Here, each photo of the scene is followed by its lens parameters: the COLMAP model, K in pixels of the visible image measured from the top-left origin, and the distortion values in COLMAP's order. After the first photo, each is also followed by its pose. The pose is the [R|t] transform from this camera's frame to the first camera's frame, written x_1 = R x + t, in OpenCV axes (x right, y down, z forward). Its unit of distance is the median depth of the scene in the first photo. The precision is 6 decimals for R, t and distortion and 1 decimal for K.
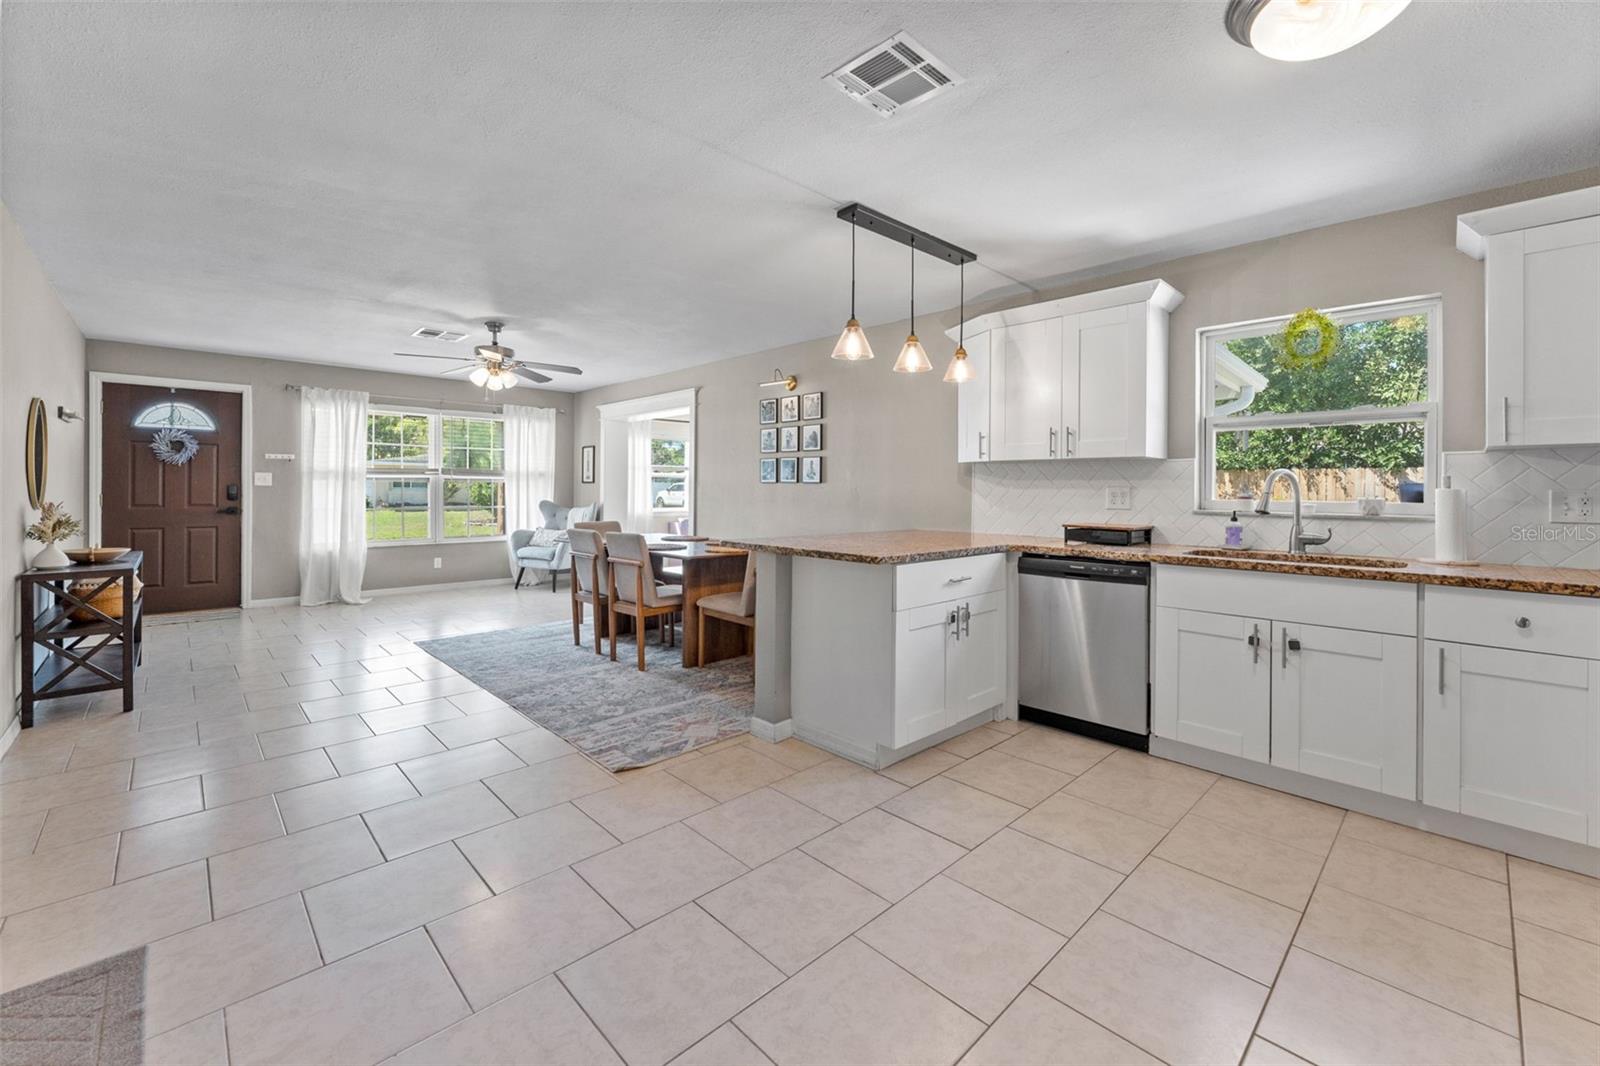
lens RADIAL K [[649.8, 0, 802.5], [0, 649.8, 497.4], [0, 0, 1]] dist [-0.000754, 0.000060]
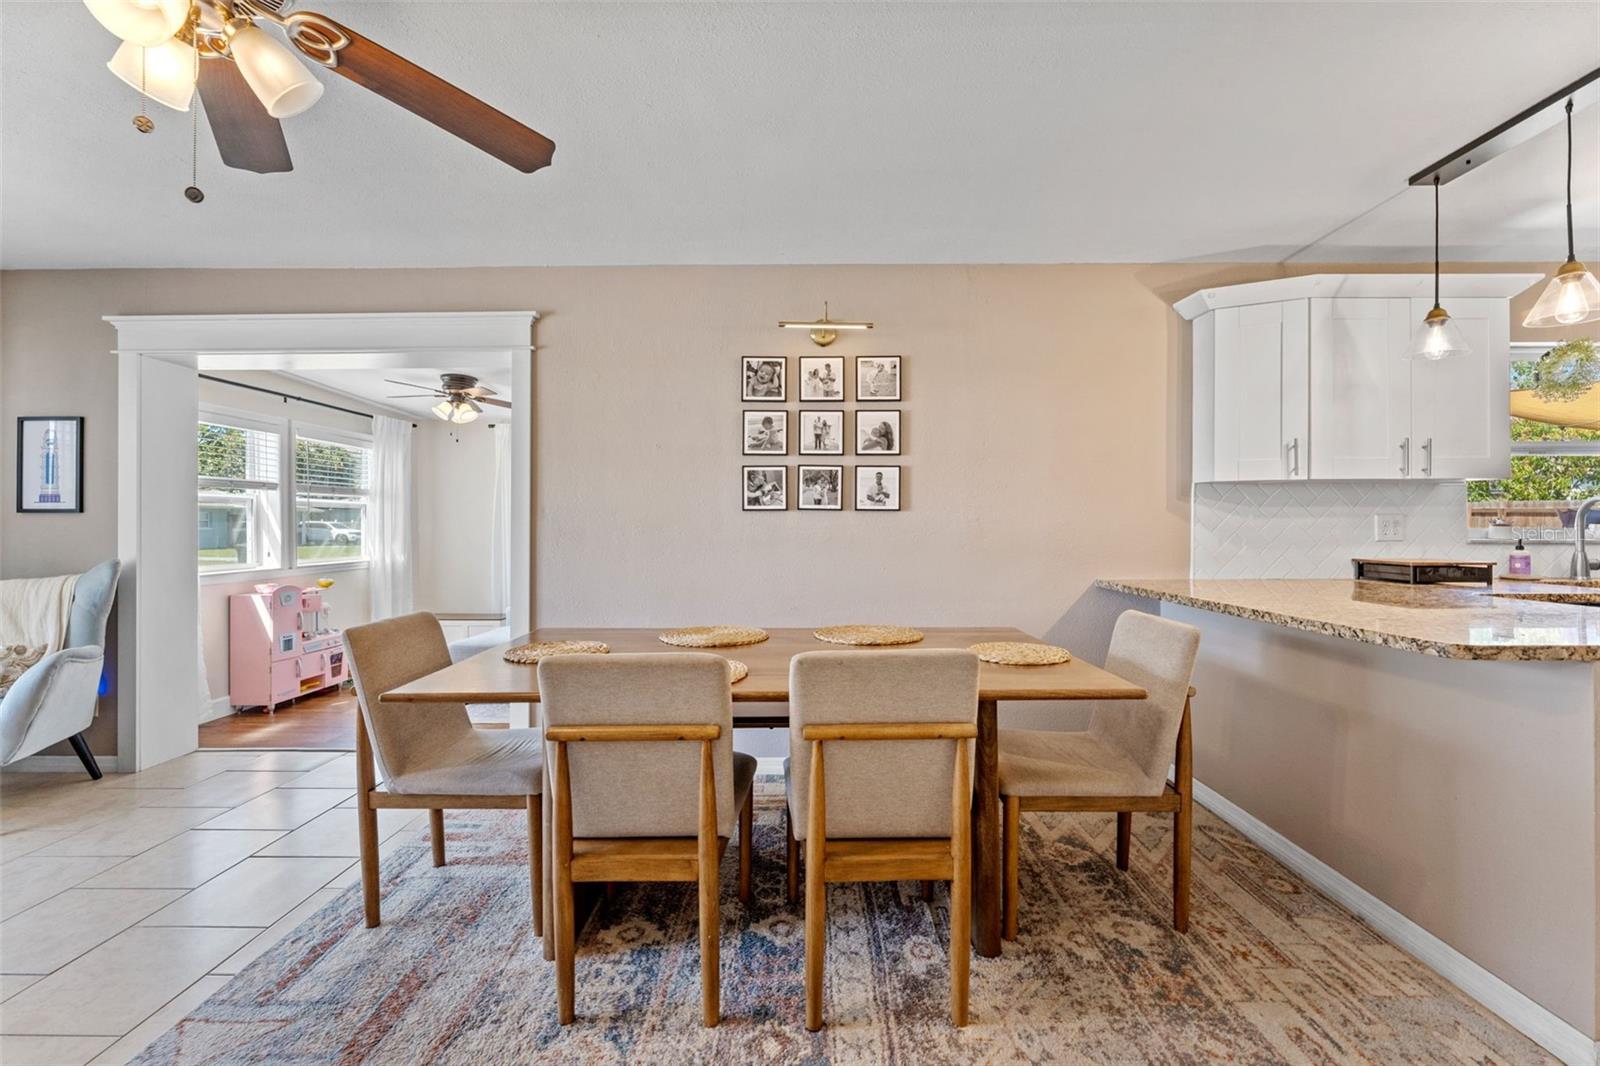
lens RADIAL K [[665.0, 0, 797.6], [0, 665.0, 522.0], [0, 0, 1]] dist [-0.001282, -0.000042]
pose [[0.704717, -0.009624, 0.709424, -0.775127], [0.017598, 0.999837, -0.003917, -0.018929], [-0.709271, 0.015245, 0.704771, 1.073086]]
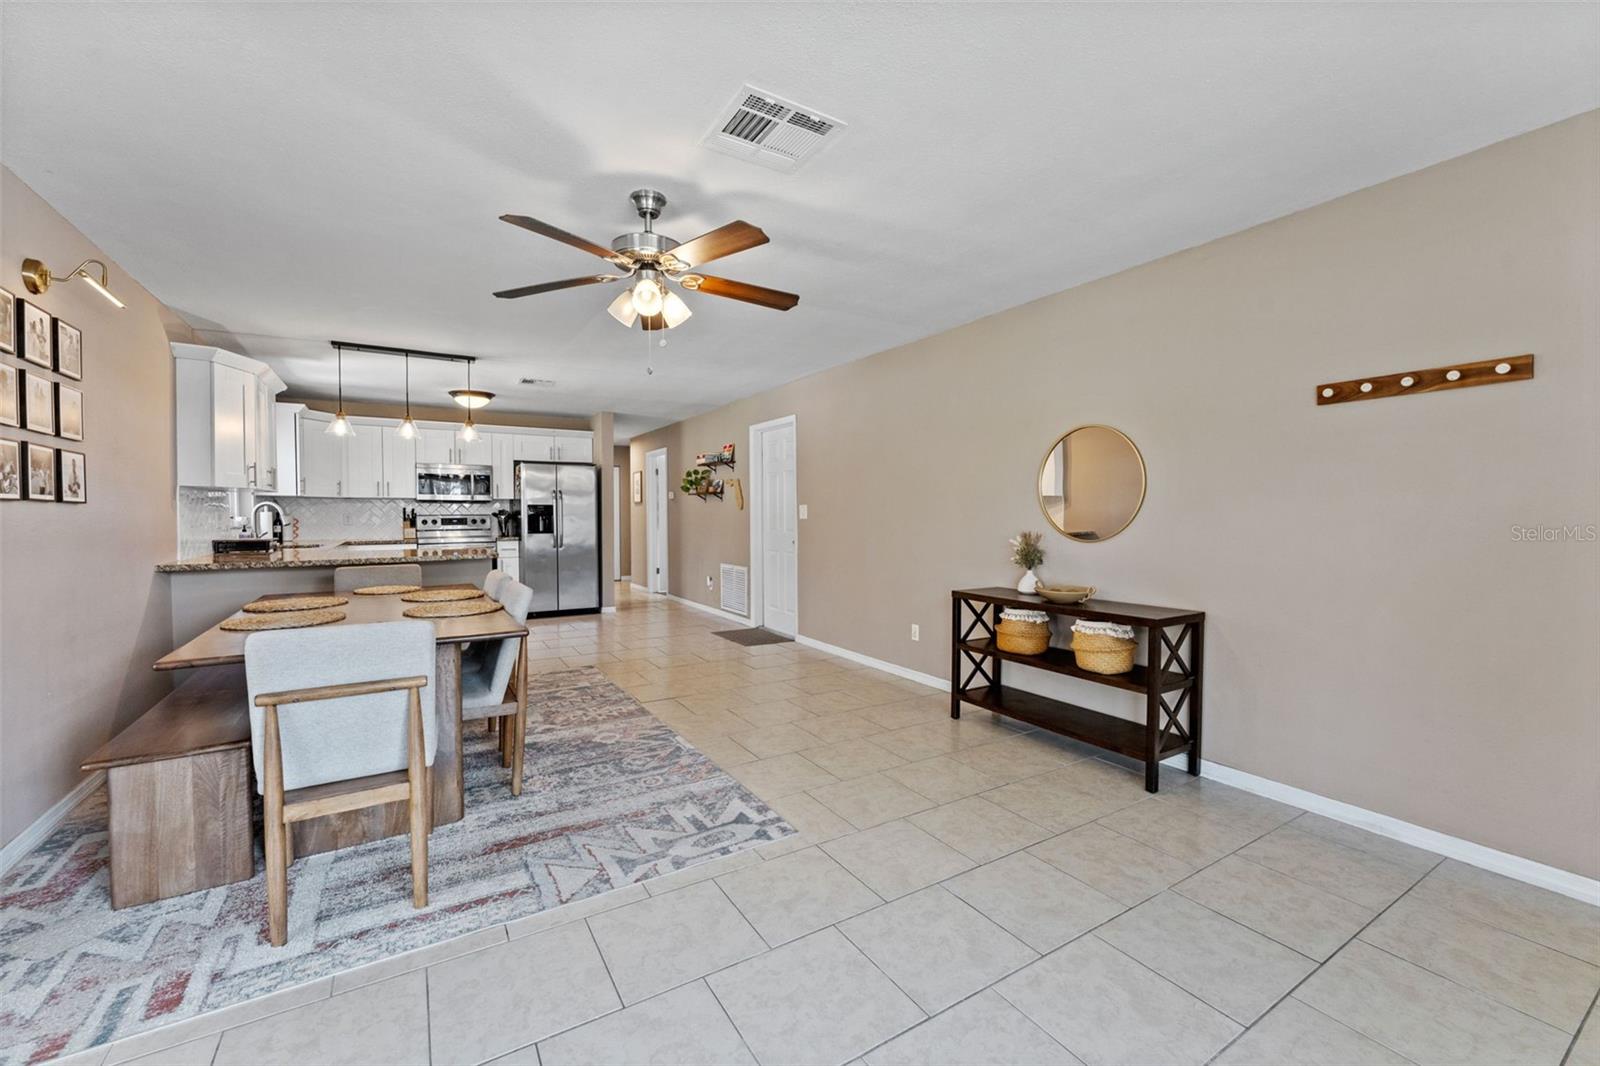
lens RADIAL K [[646.7, 0, 802.7], [0, 646.7, 520.9], [0, 0, 1]] dist [0.002637, 0.000034]
pose [[-0.979215, -0.009057, 0.202625, -1.199816], [-0.003849, 0.999652, 0.026079, -0.046287], [-0.202791, 0.024757, -0.978909, 2.708602]]
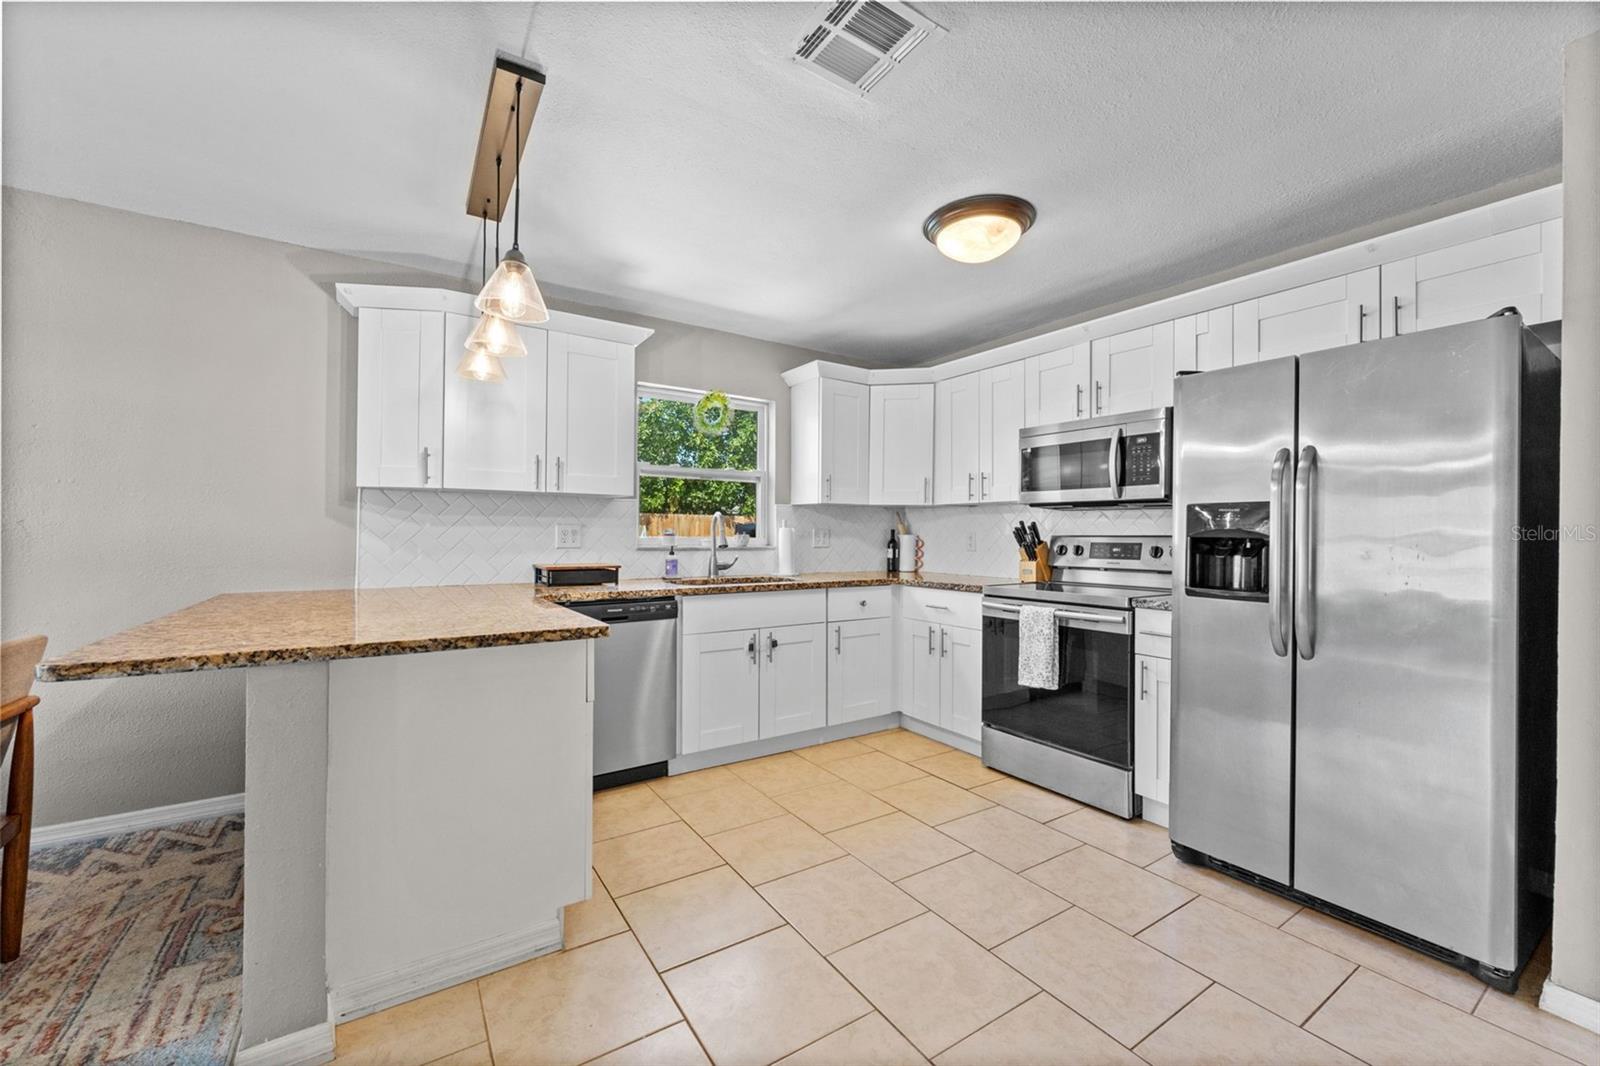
lens RADIAL K [[632.6, 0, 803.7], [0, 632.6, 533.1], [0, 0, 1]] dist [-0.005466, 0.000043]
pose [[0.185043, -0.006065, 0.982712, -0.418408], [0.006466, 0.999967, 0.004954, -0.006720], [-0.982709, 0.005437, 0.185076, 0.558456]]
